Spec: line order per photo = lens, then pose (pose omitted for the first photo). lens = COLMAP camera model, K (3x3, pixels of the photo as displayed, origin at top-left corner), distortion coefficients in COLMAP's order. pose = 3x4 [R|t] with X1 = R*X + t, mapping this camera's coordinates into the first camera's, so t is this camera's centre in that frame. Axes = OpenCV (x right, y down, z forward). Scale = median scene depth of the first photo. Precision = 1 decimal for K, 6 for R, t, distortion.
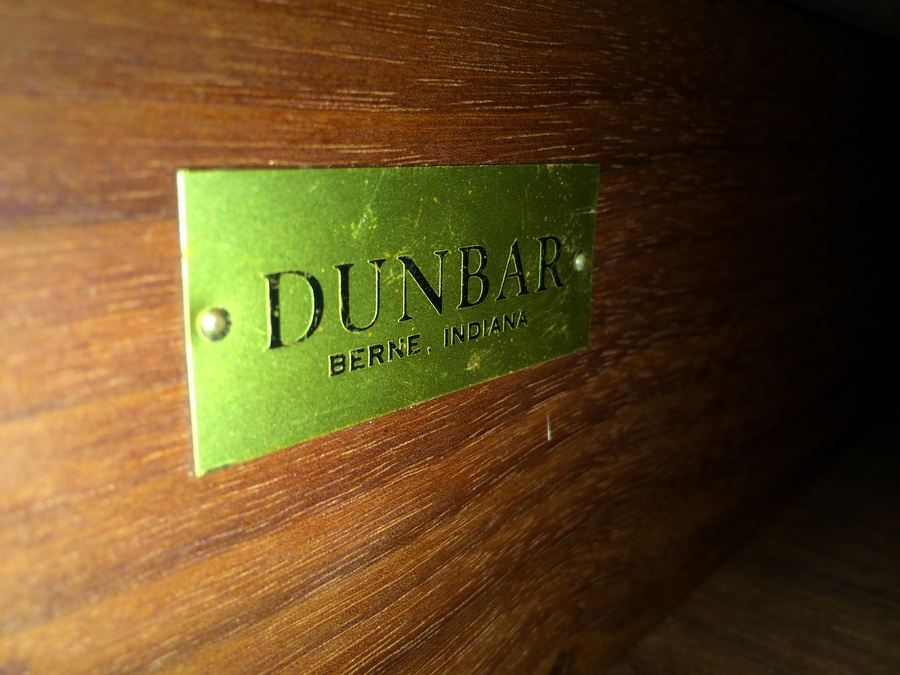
lens RADIAL K [[769.2, 0, 450.8], [0, 769.2, 335.7], [0, 0, 1]] dist [0.085923, -0.118105]
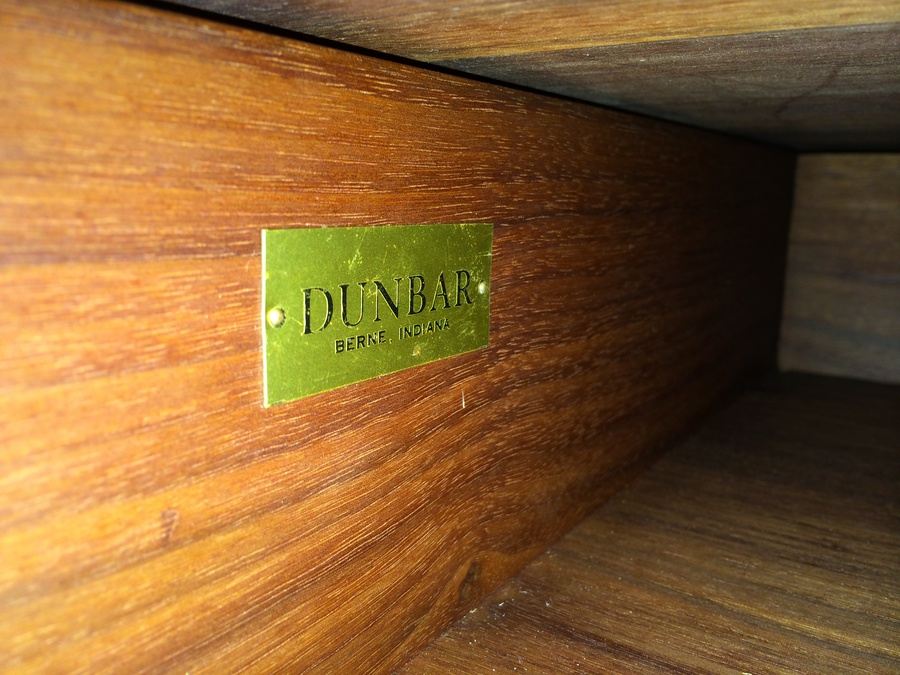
lens RADIAL K [[769.2, 0, 450.8], [0, 769.2, 335.7], [0, 0, 1]] dist [0.085923, -0.118105]
pose [[0.990318, -0.009822, 0.138469, -0.129309], [0.017761, 0.998261, -0.056217, 0.103040], [-0.137676, 0.058132, 0.988770, -0.596863]]
